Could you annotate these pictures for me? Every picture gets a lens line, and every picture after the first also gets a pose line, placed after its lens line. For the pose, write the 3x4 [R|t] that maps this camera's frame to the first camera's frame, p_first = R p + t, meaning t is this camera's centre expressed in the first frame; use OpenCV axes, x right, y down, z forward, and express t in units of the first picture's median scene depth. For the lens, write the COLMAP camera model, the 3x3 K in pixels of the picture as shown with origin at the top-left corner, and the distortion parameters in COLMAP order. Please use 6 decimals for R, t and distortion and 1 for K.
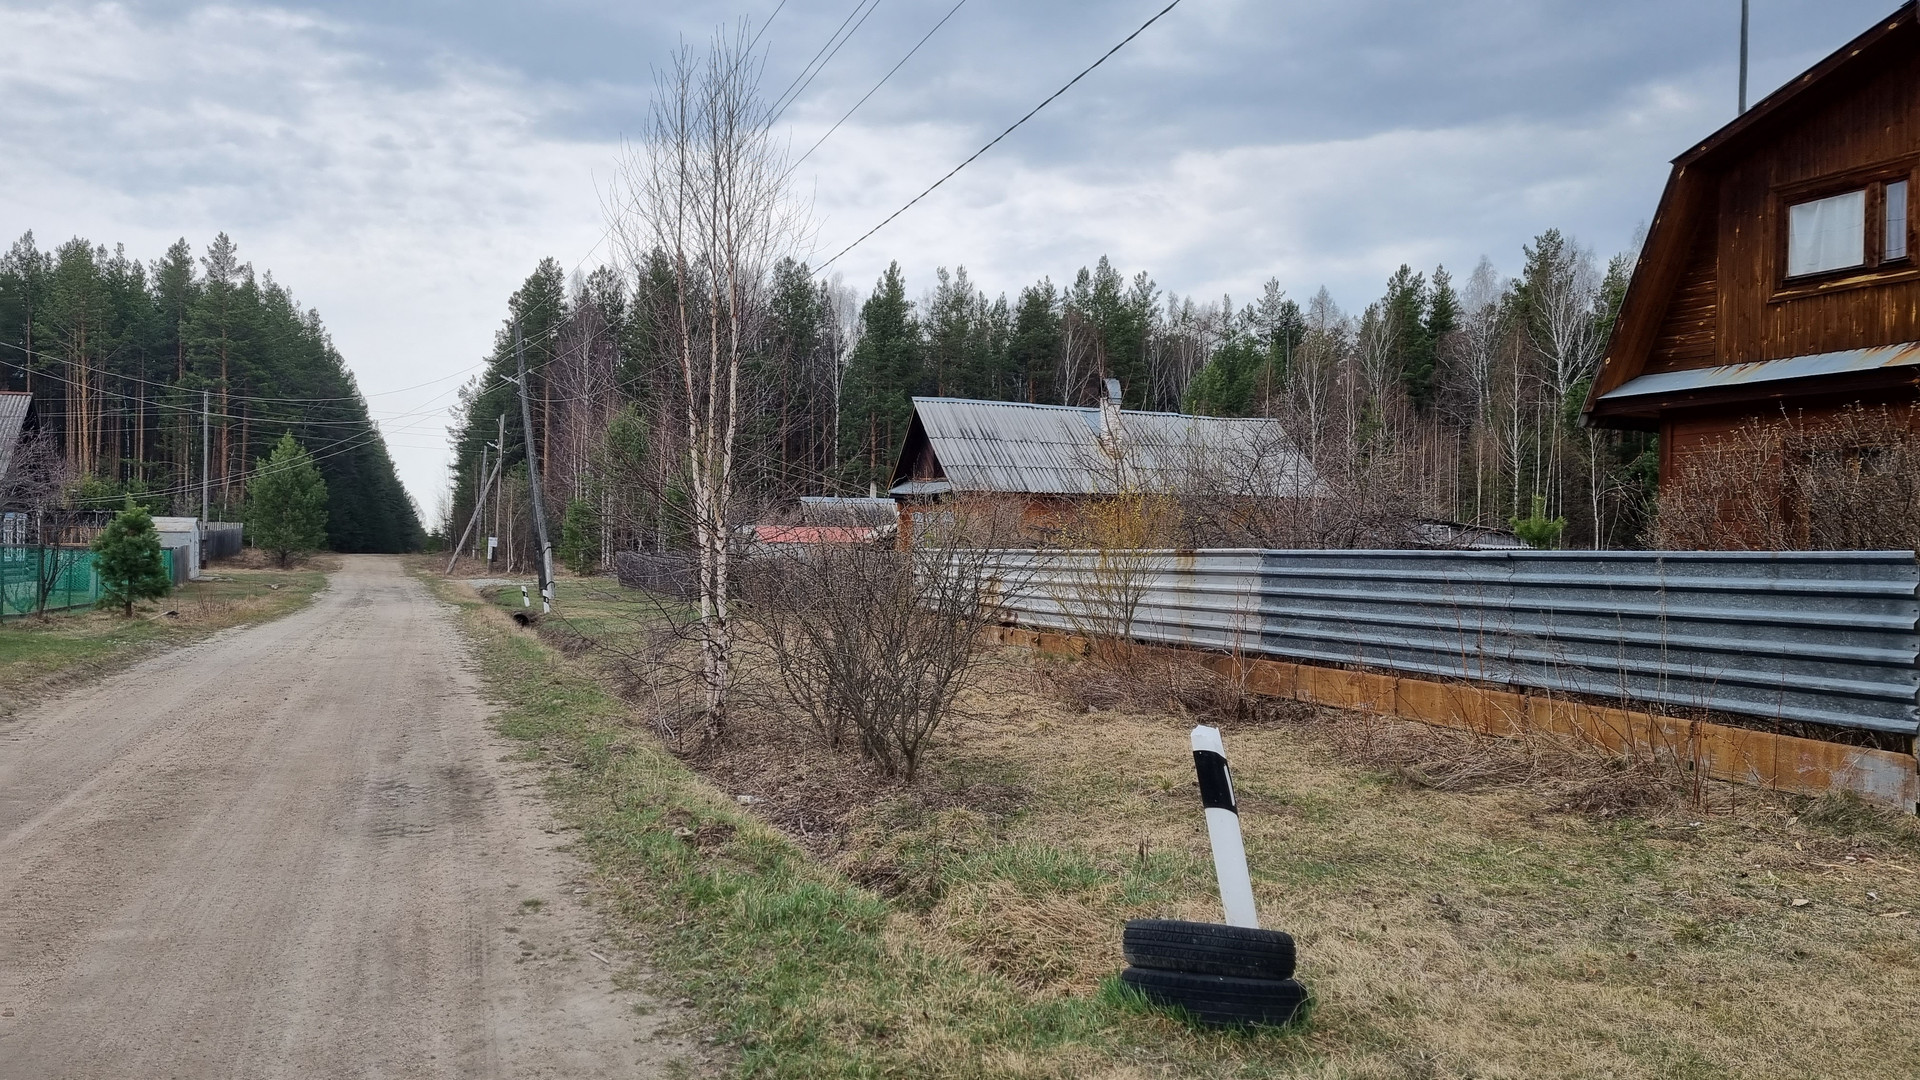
lens RADIAL K [[1406.2, 0, 968.7], [0, 1406.2, 543.6], [0, 0, 1]] dist [0.040336, -0.022980]
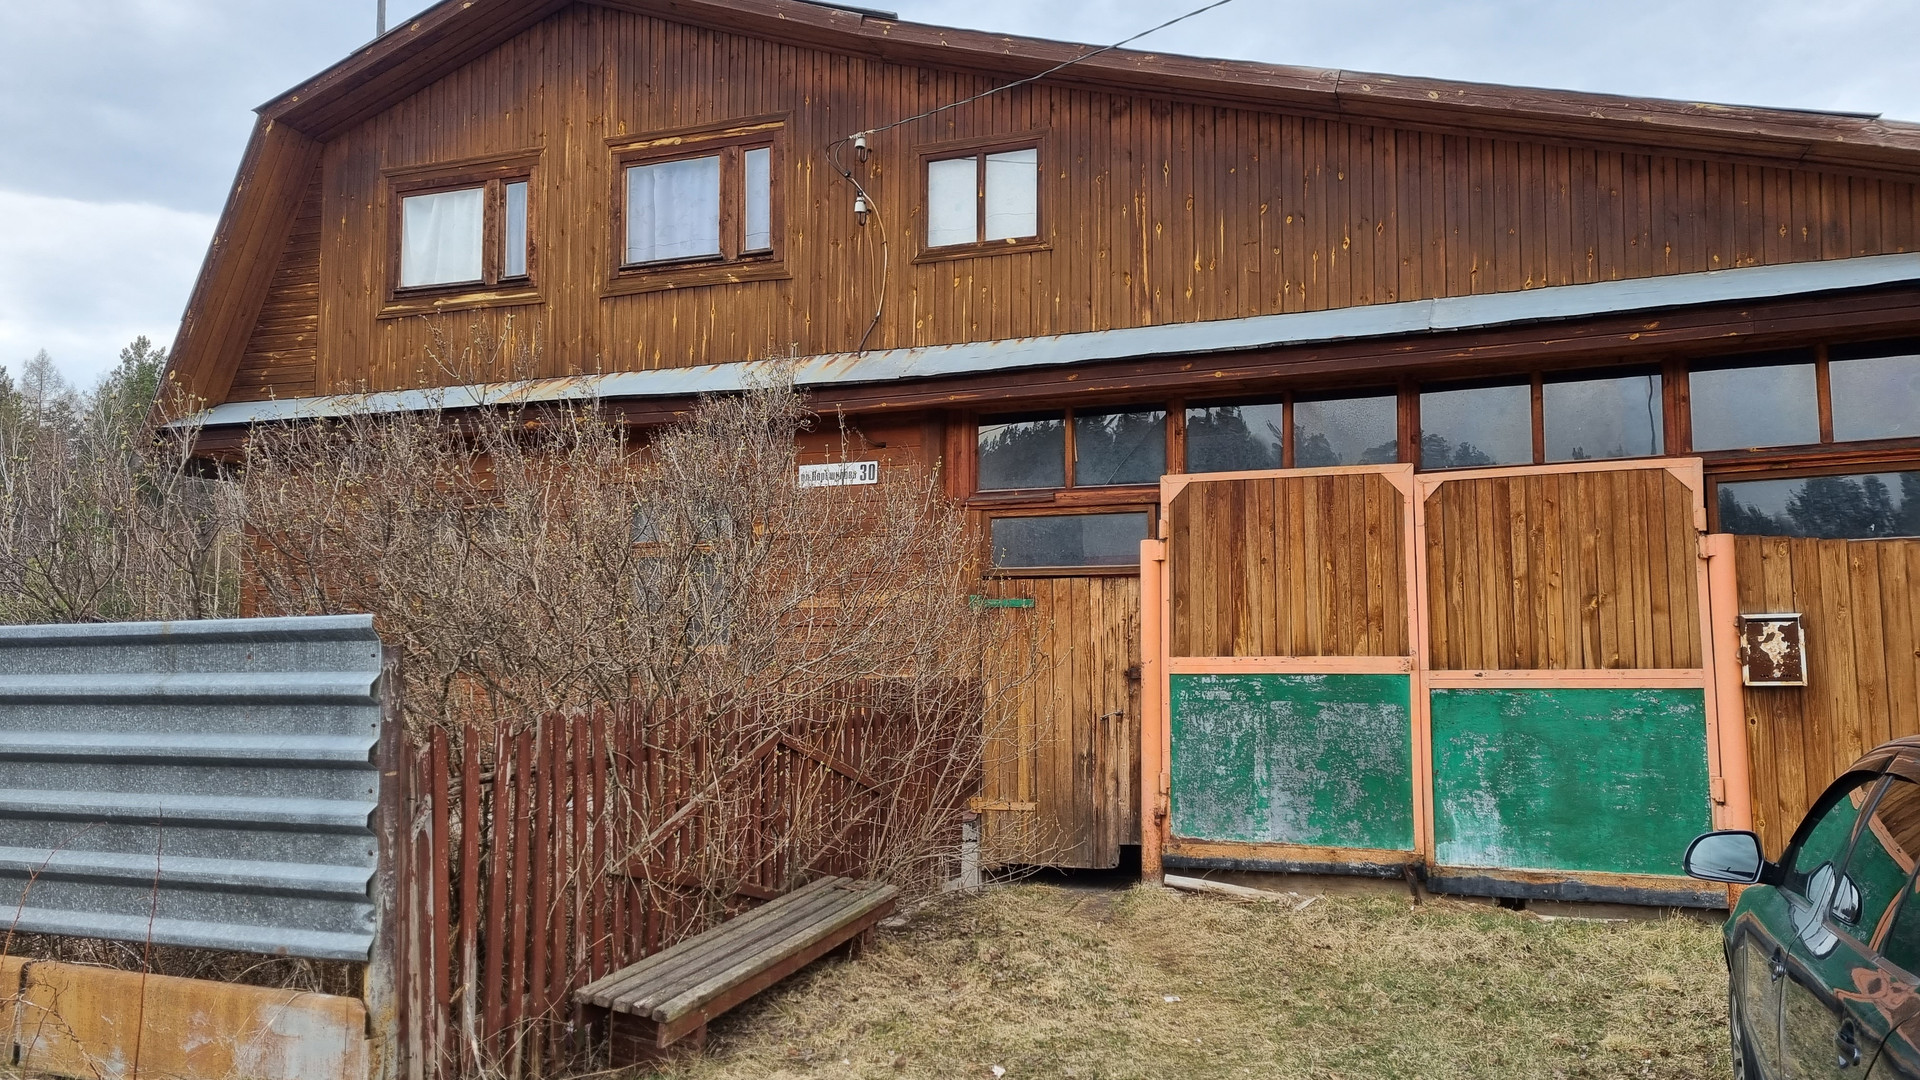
lens RADIAL K [[1406.2, 0, 962.8], [0, 1406.2, 541.1], [0, 0, 1]] dist [0.040336, -0.022980]
pose [[0.688570, 0.049444, 0.723482, 0.252108], [0.007936, 0.997099, -0.075697, 0.011736], [-0.725126, 0.057864, 0.686181, 0.275305]]
